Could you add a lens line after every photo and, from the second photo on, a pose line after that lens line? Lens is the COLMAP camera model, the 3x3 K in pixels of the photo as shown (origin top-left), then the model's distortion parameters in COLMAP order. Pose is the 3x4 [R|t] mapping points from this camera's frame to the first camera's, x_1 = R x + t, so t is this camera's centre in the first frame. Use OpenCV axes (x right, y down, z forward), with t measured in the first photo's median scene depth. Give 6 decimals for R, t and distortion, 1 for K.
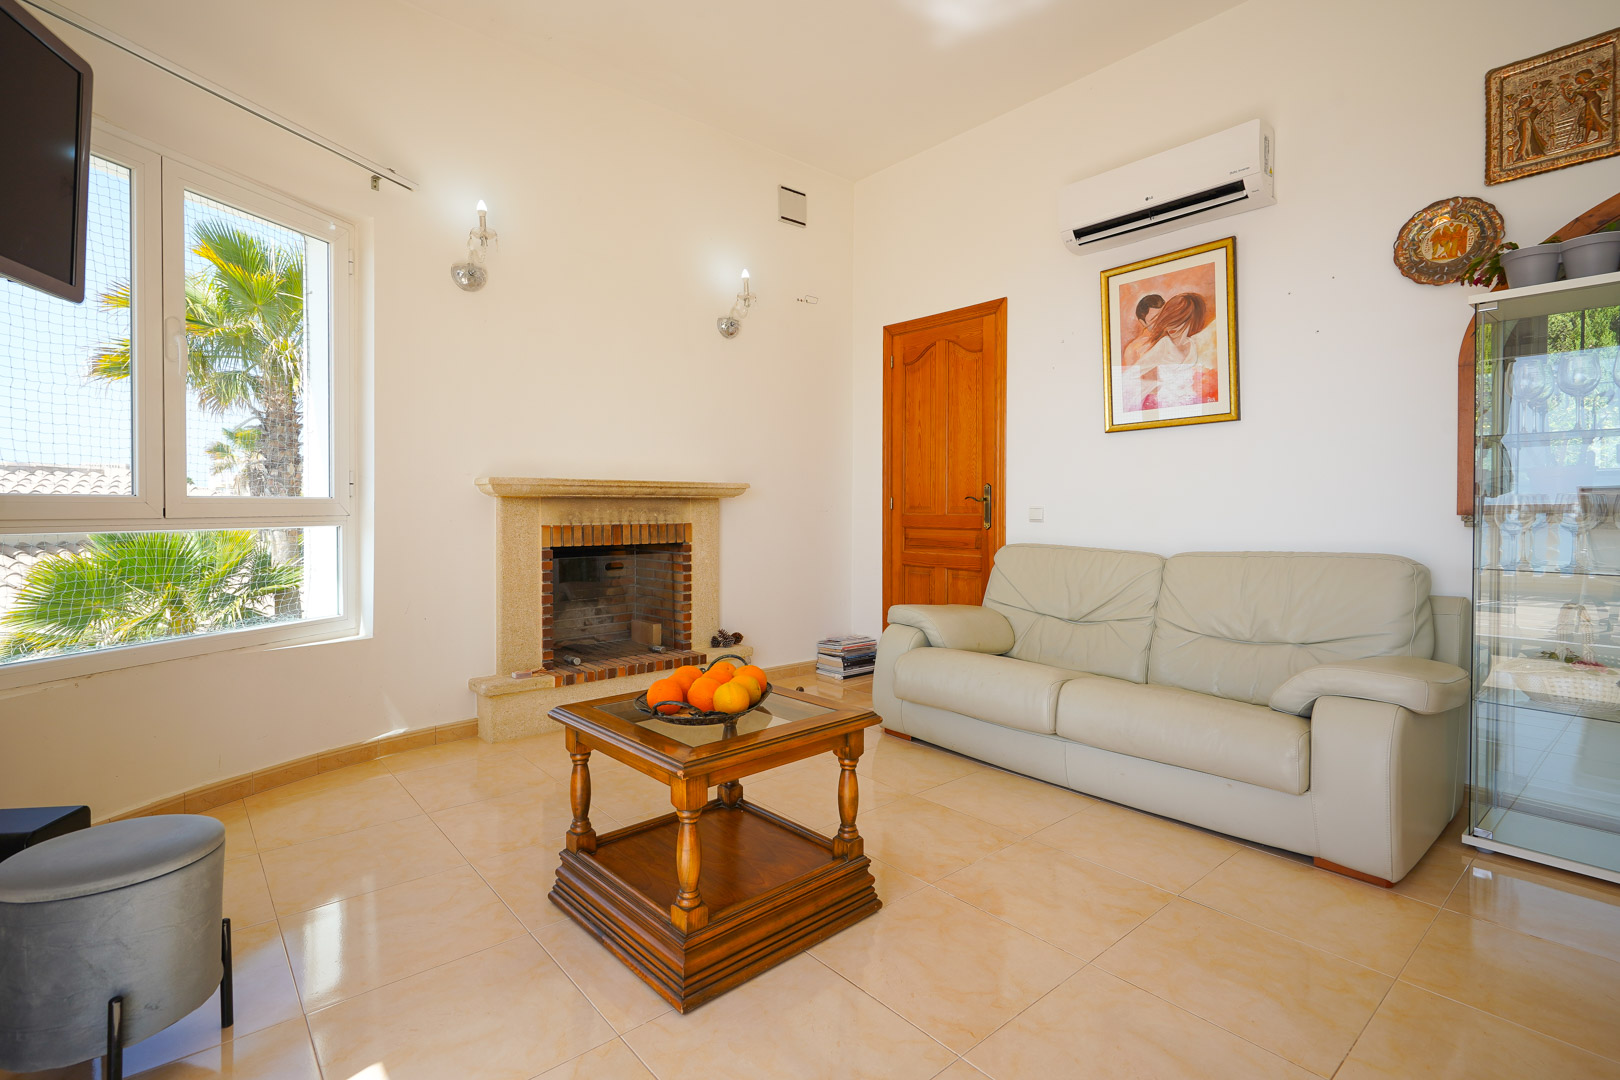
lens RADIAL K [[759.3, 0, 771.9], [0, 759.3, 510.0], [0, 0, 1]] dist [0.001578, 0.000206]
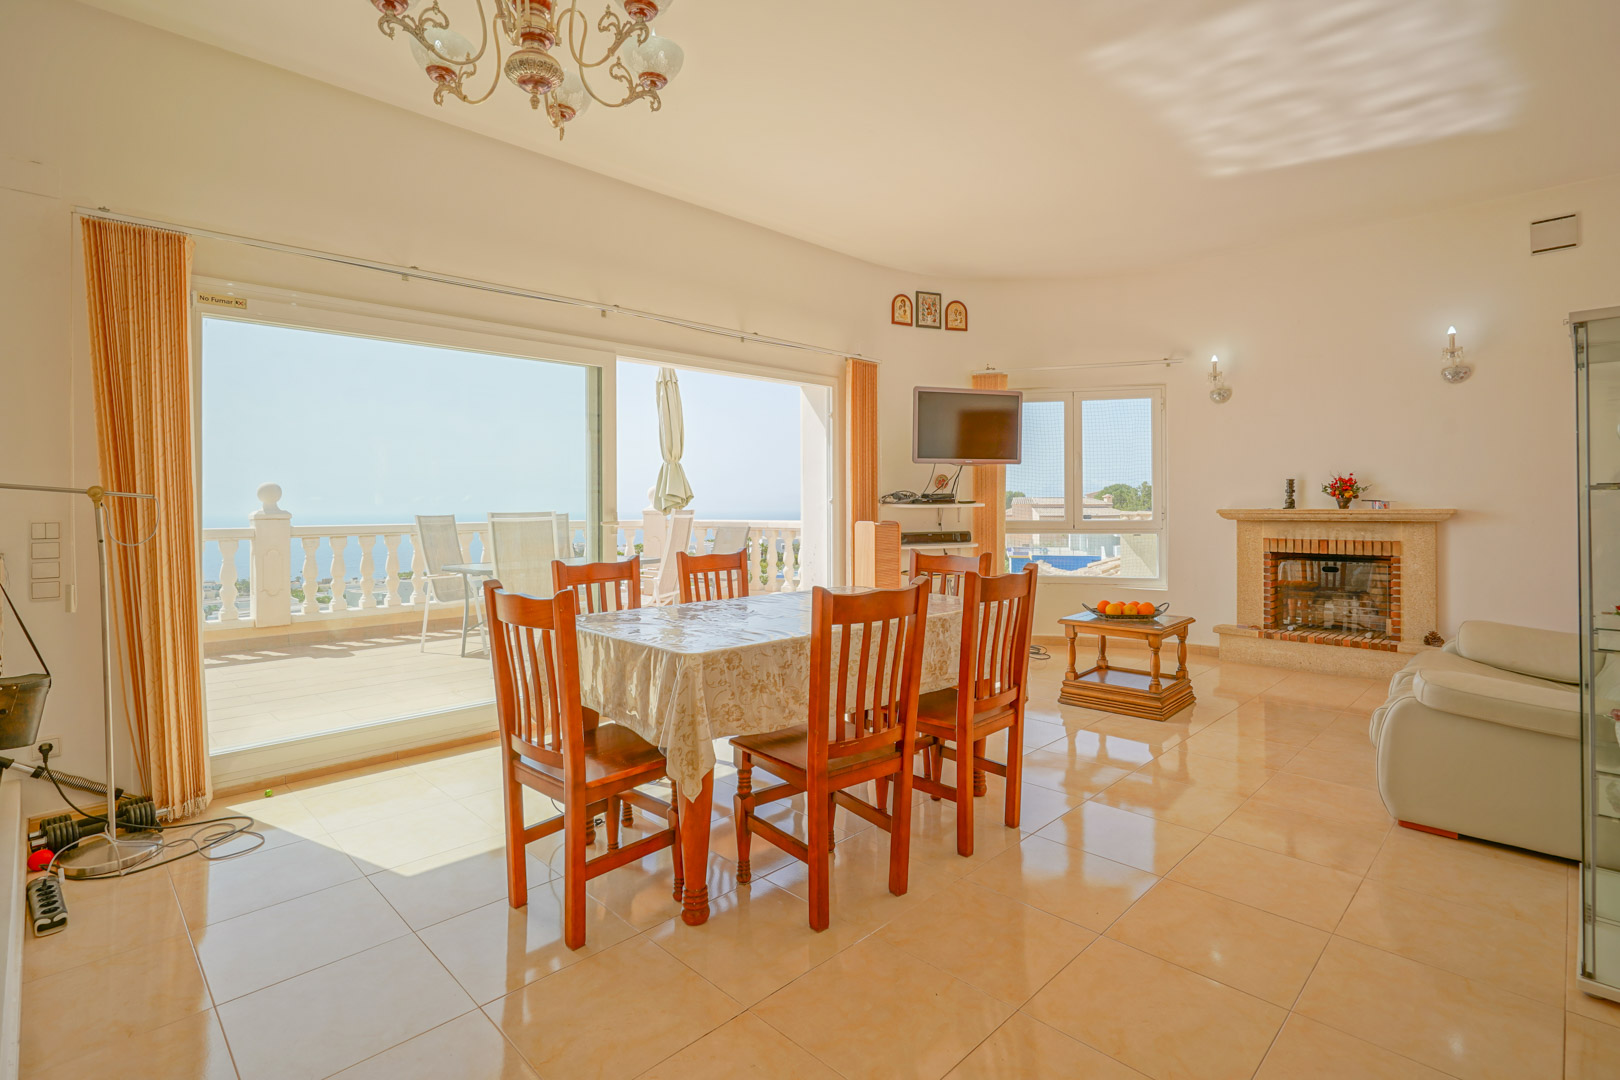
lens RADIAL K [[759.3, 0, 771.9], [0, 759.3, 510.0], [0, 0, 1]] dist [0.001578, 0.000206]
pose [[0.043677, 0.003379, -0.999040, 1.139951], [-0.000300, 0.999994, 0.003369, -0.039494], [0.999046, 0.000153, 0.043677, -0.101620]]
